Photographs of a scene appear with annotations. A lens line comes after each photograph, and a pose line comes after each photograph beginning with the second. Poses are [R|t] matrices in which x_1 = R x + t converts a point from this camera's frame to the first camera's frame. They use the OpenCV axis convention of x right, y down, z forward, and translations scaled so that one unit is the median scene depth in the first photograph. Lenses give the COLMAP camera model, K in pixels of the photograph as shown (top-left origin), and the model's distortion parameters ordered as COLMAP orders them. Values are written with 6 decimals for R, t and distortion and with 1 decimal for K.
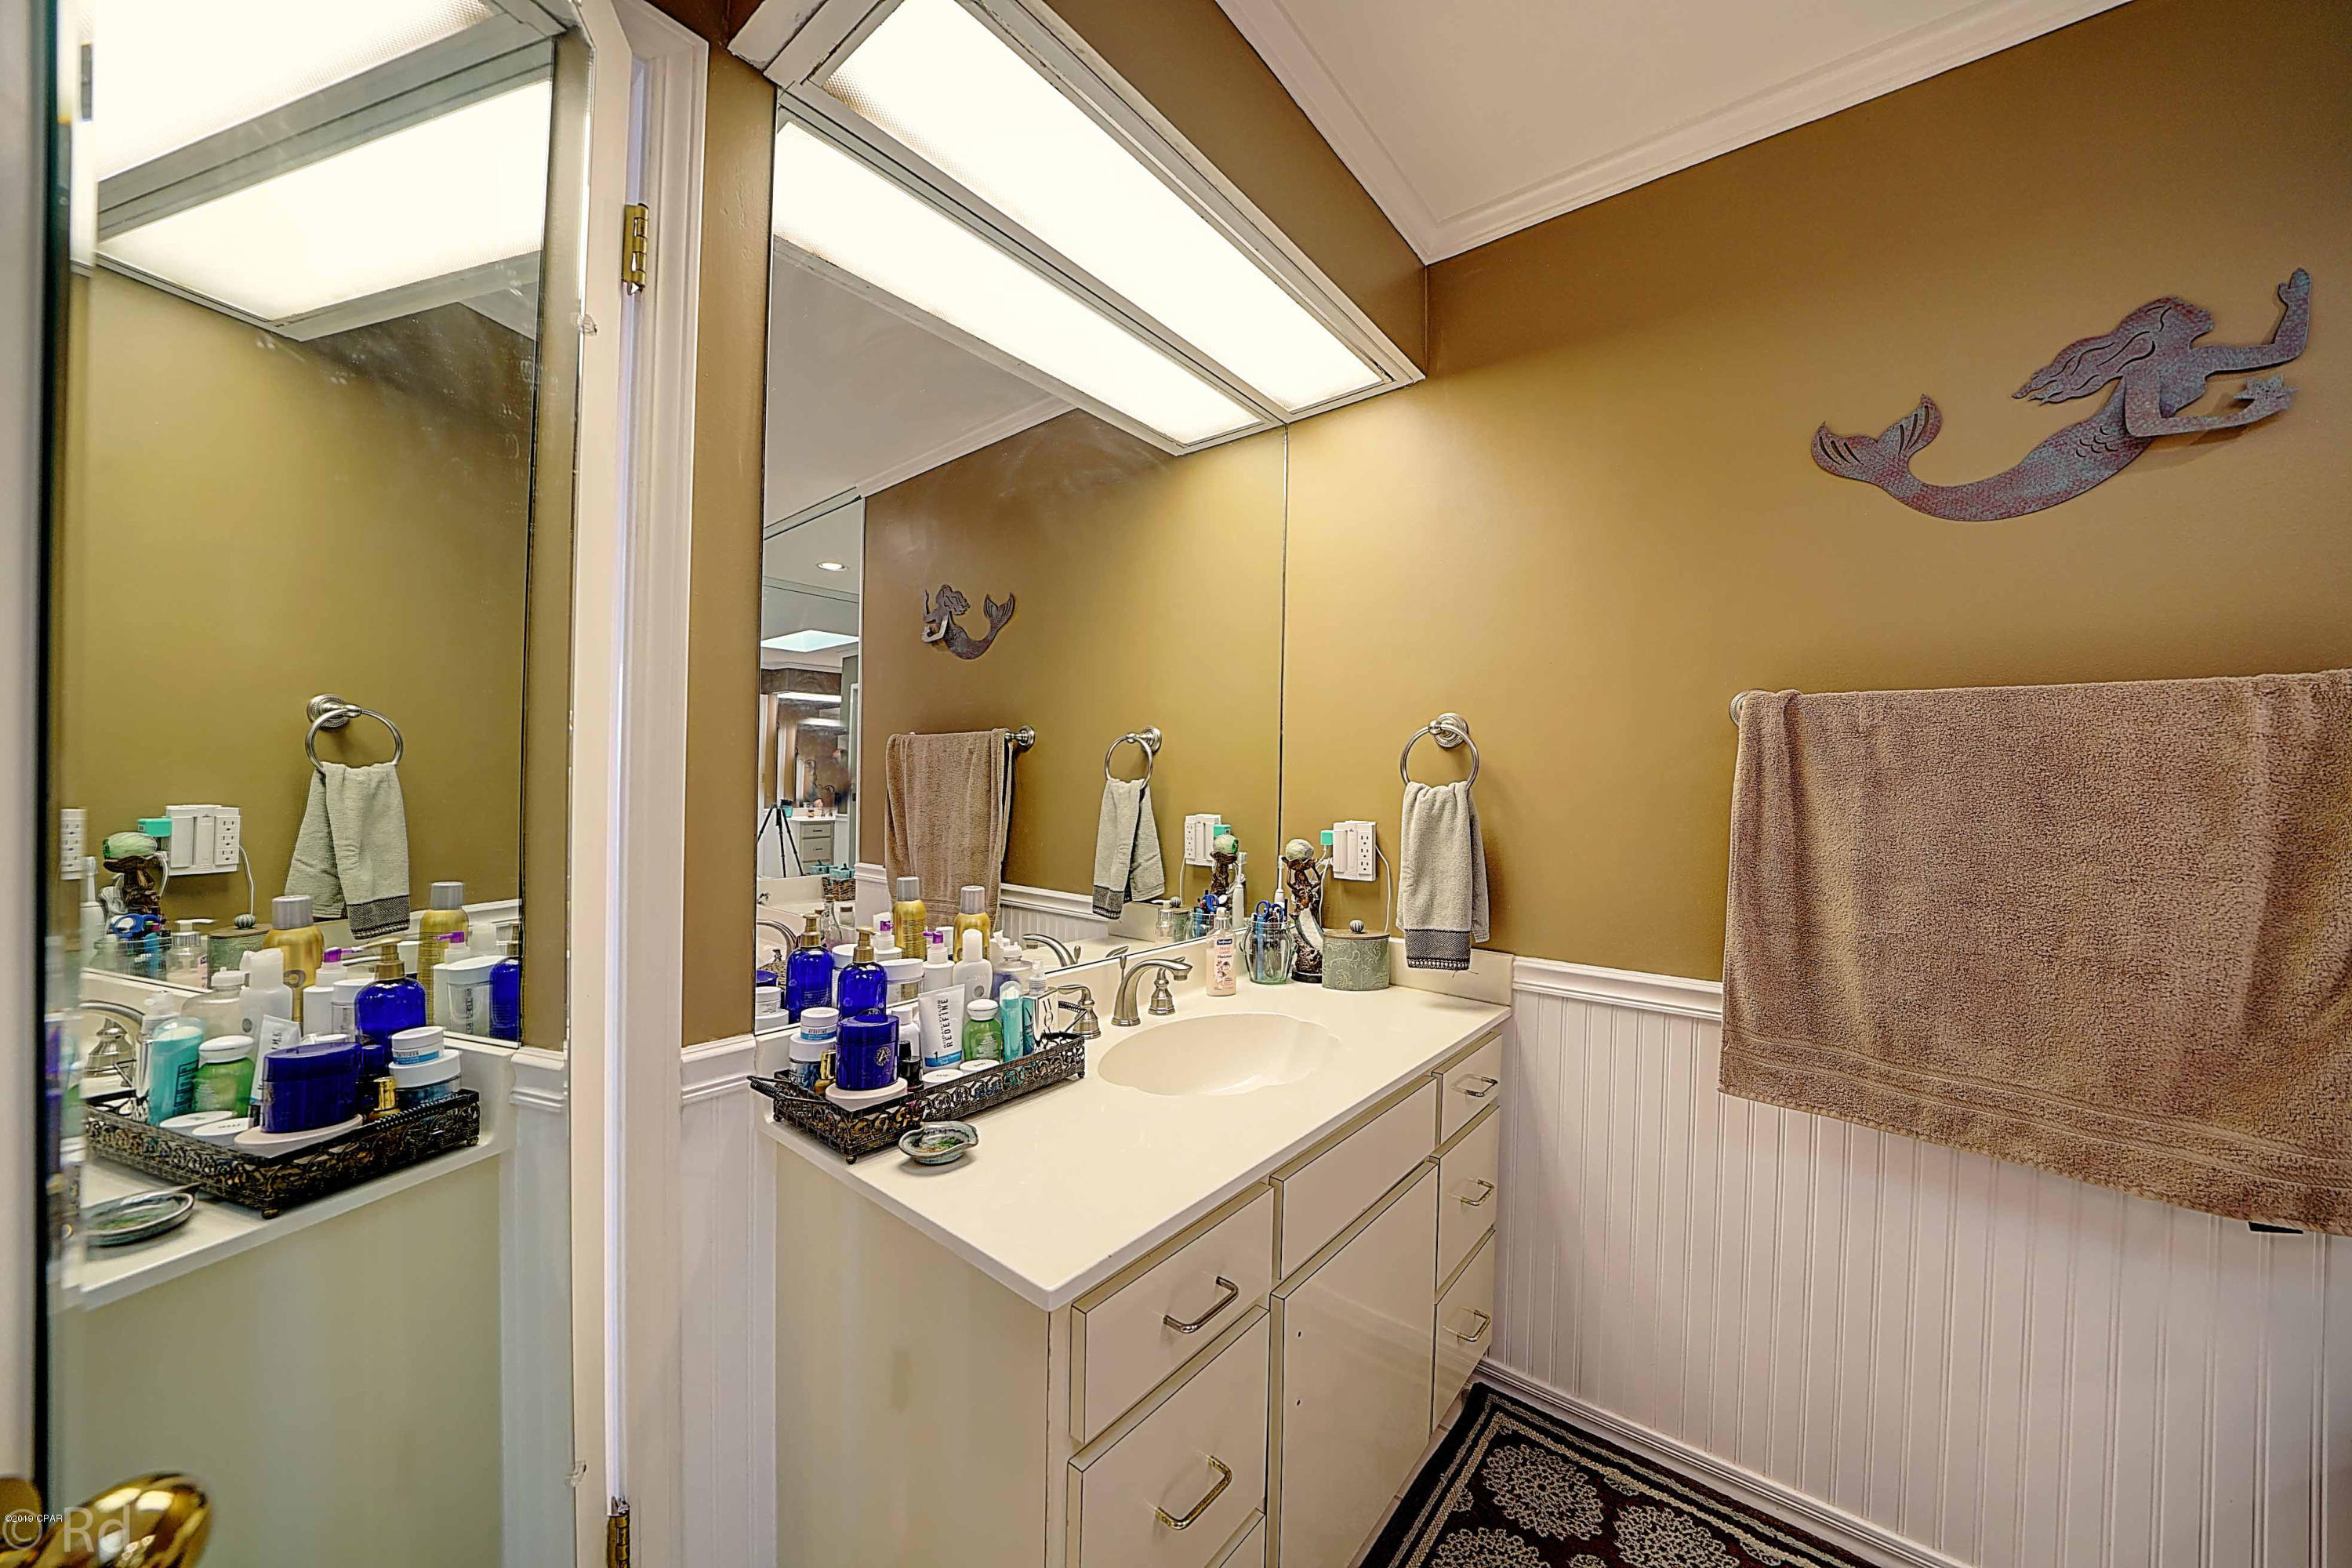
lens RADIAL K [[813.6, 0, 1180.2], [0, 813.6, 786.4], [0, 0, 1]] dist [-0.026842, 0.003485]
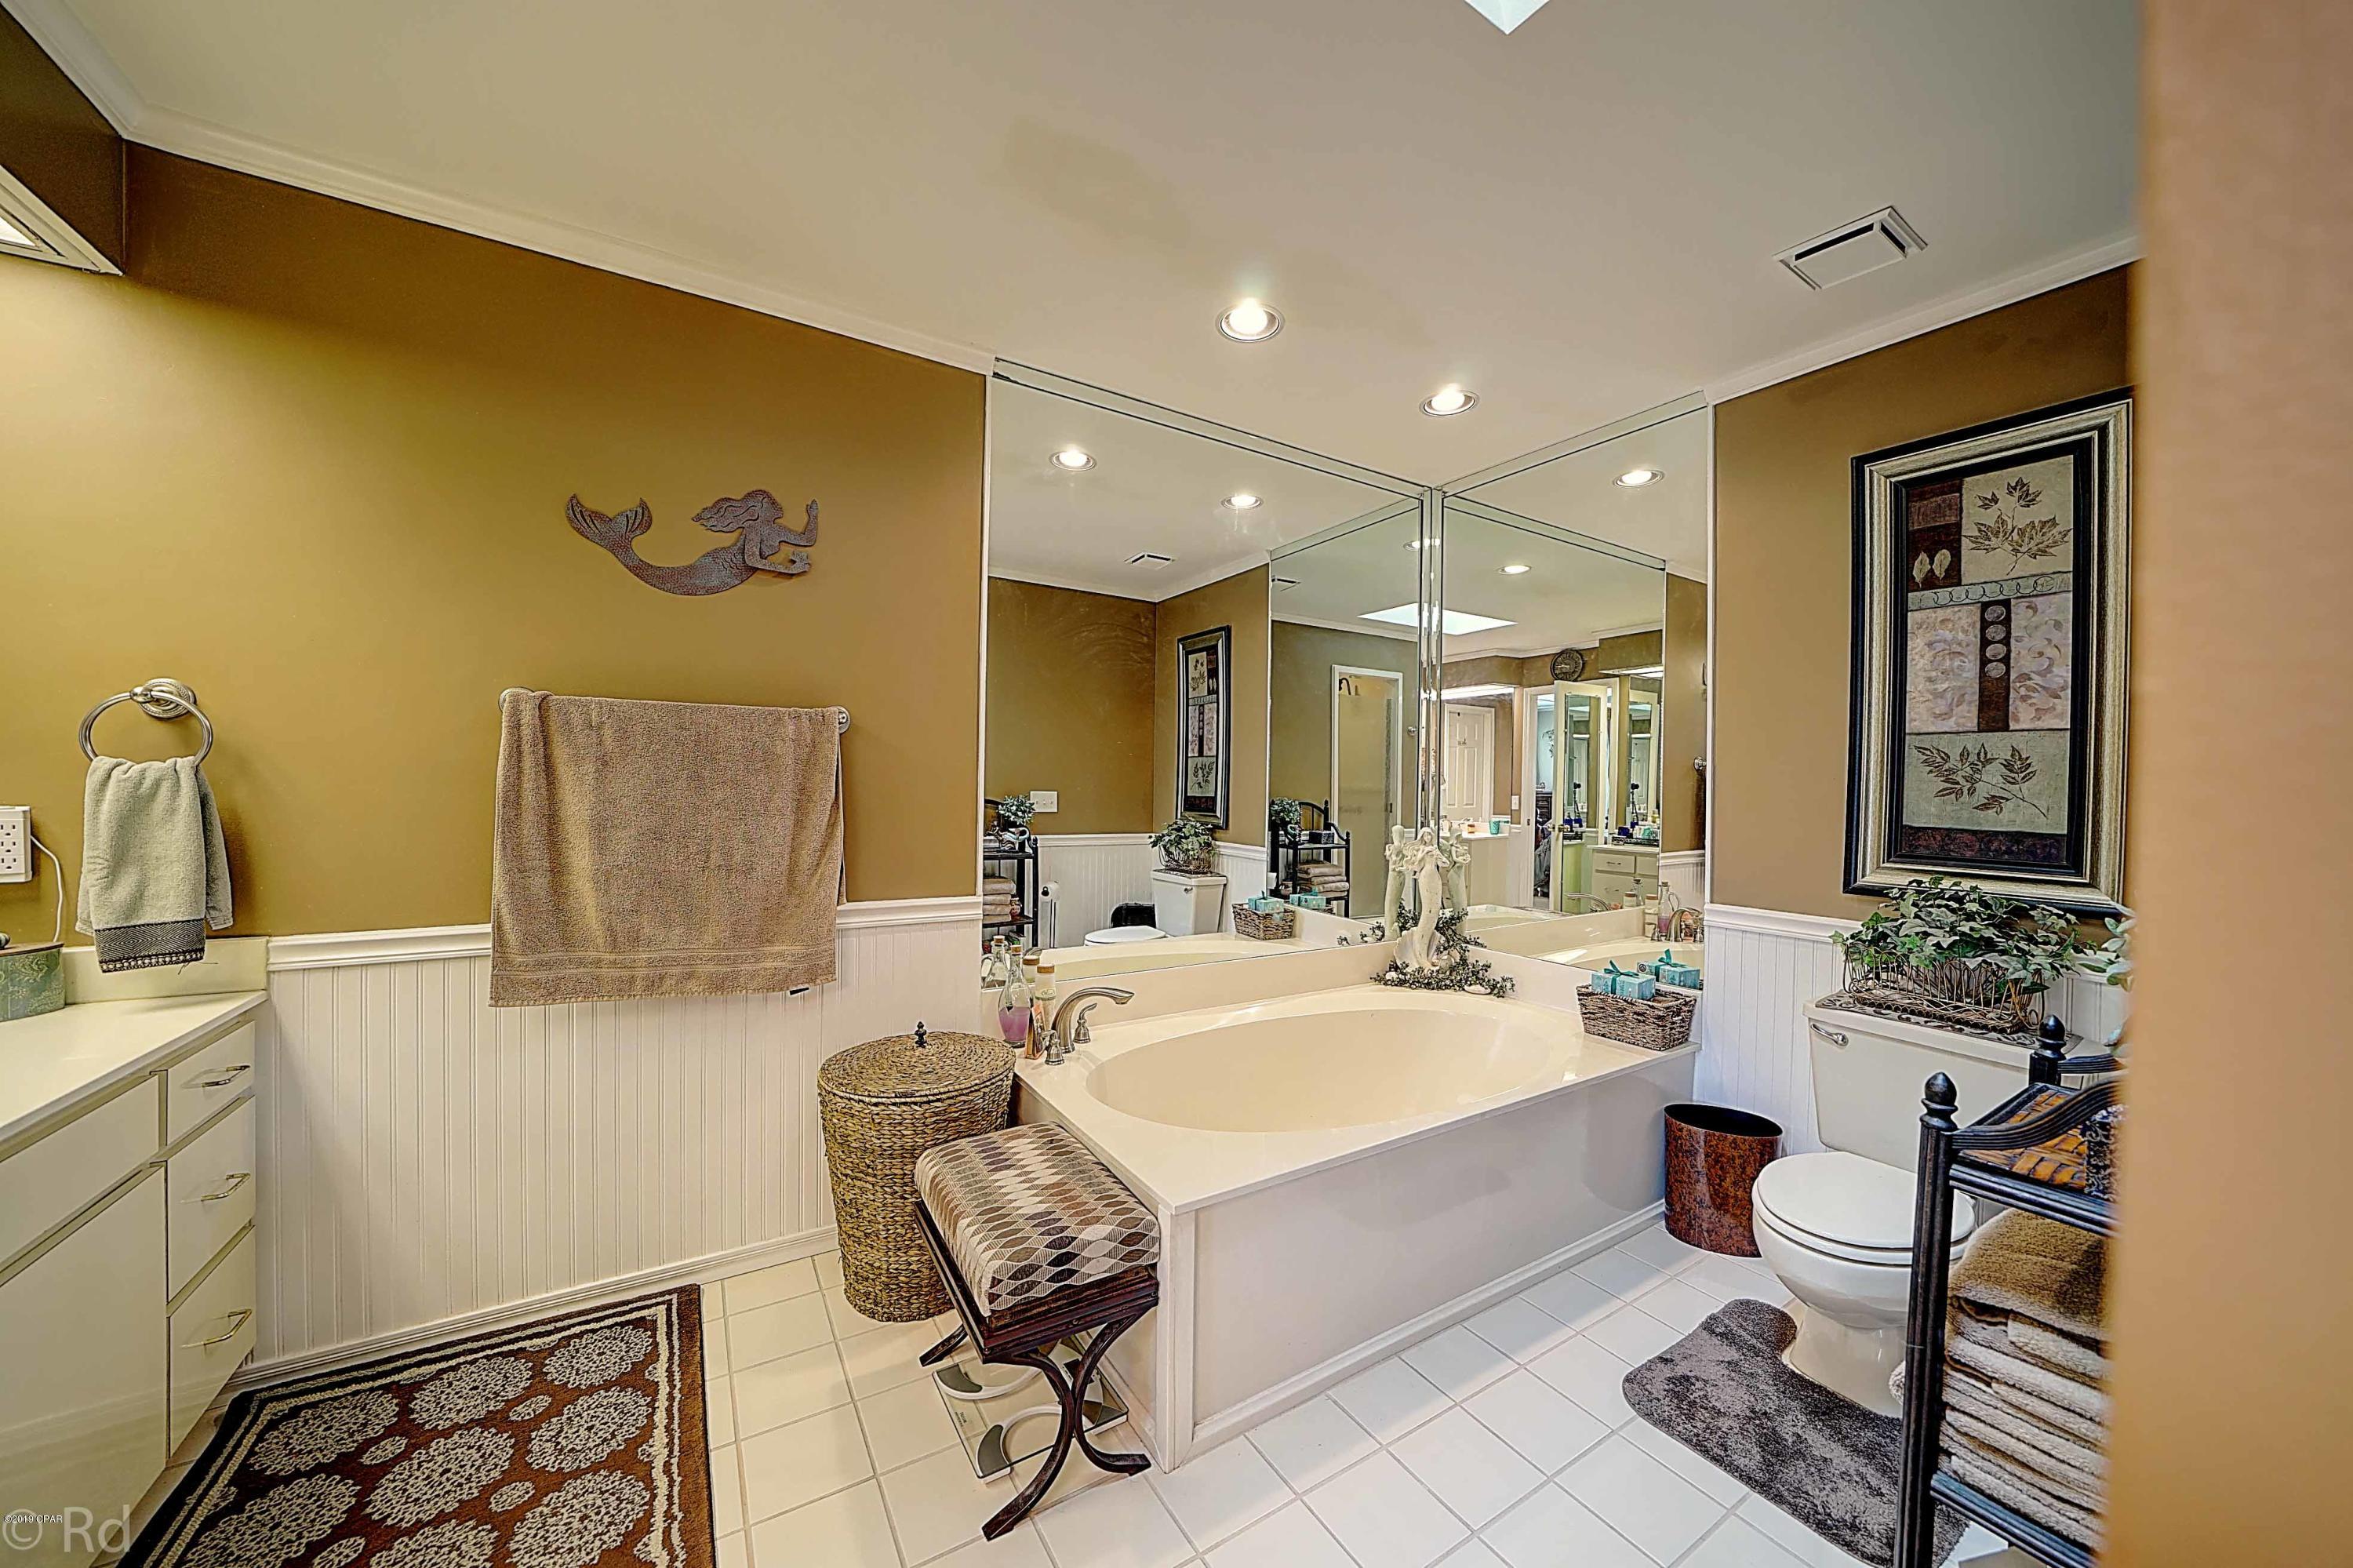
lens RADIAL K [[814.0, 0, 1168.4], [0, 814.0, 784.6], [0, 0, 1]] dist [-0.026842, 0.003485]
pose [[0.334018, -0.018814, 0.942379, -0.144591], [-0.006965, 0.999724, 0.022427, -0.003084], [-0.942541, -0.014054, 0.333795, -0.411461]]
